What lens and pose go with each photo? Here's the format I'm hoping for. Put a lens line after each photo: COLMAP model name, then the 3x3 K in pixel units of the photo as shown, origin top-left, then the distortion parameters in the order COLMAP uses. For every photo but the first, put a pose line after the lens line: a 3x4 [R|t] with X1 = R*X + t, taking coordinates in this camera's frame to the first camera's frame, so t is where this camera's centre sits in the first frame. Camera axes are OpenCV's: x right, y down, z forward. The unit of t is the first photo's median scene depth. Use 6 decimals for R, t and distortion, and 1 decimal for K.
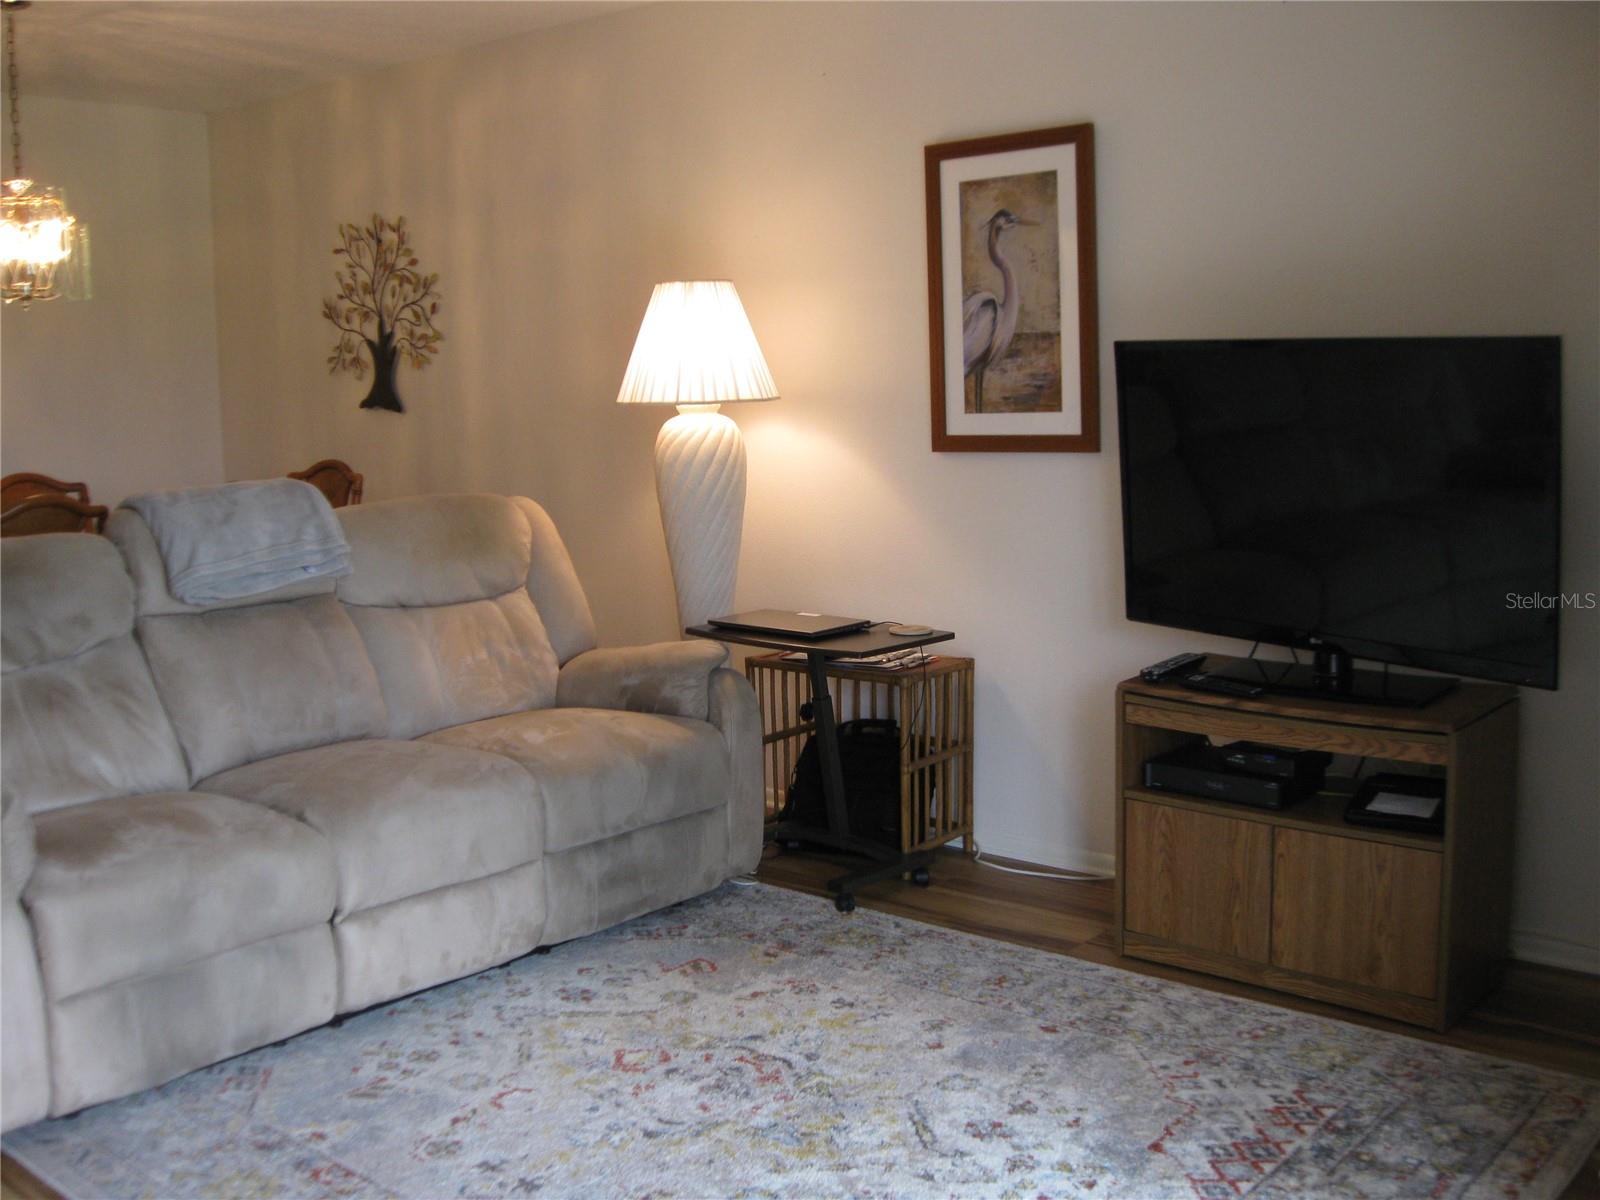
lens RADIAL K [[1649.5, 0, 798.0], [0, 1649.5, 595.8], [0, 0, 1]] dist [-0.100888, 0.000000]
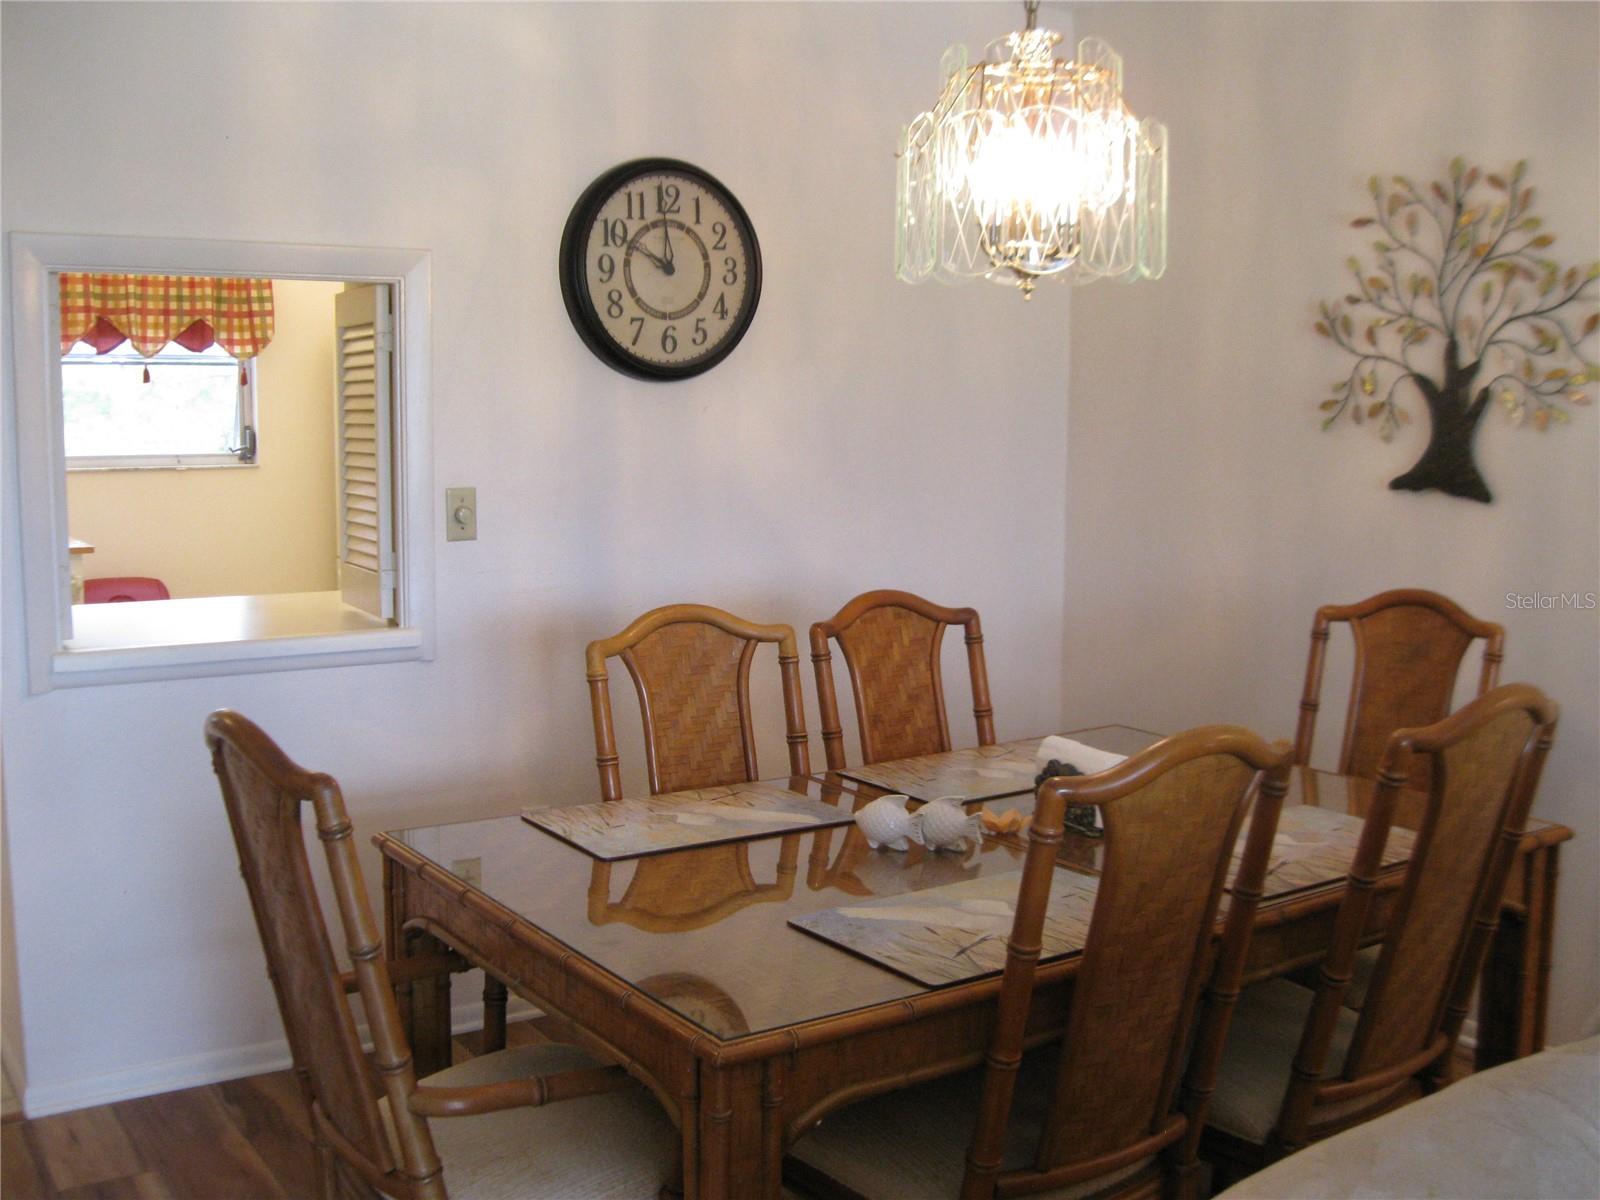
lens RADIAL K [[1649.5, 0, 798.8], [0, 1649.5, 601.9], [0, 0, 1]] dist [-0.100888, 0.000000]
pose [[0.966947, 0.051802, -0.249659, -0.331532], [-0.054416, 0.998512, -0.003573, -0.062241], [0.249103, 0.017041, 0.968327, 0.389968]]
